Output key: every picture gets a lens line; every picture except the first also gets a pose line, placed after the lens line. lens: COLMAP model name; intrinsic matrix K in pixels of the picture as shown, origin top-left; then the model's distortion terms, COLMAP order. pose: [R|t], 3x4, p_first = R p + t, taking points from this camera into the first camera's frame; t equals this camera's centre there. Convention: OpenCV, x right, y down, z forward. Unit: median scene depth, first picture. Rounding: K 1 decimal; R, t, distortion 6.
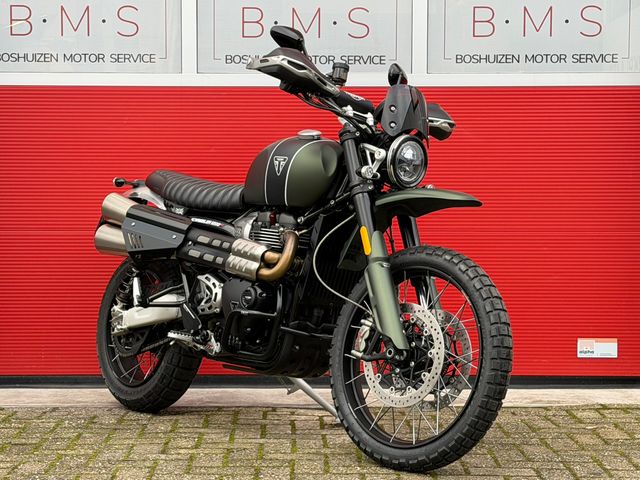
lens RADIAL K [[1462.6, 0, 318.3], [0, 1462.6, 246.9], [0, 0, 1]] dist [0.129985, 0.069162]
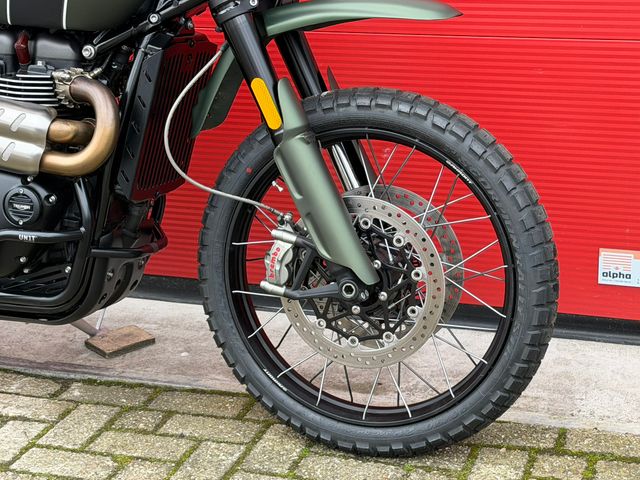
lens RADIAL K [[1442.0, 0, 316.4], [0, 1442.0, 249.2], [0, 0, 1]] dist [0.128042, 0.158917]
pose [[0.836059, -0.193841, 0.513256, -0.229998], [0.045363, 0.956726, 0.287433, -0.098169], [-0.546761, -0.217028, 0.808672, 0.478902]]
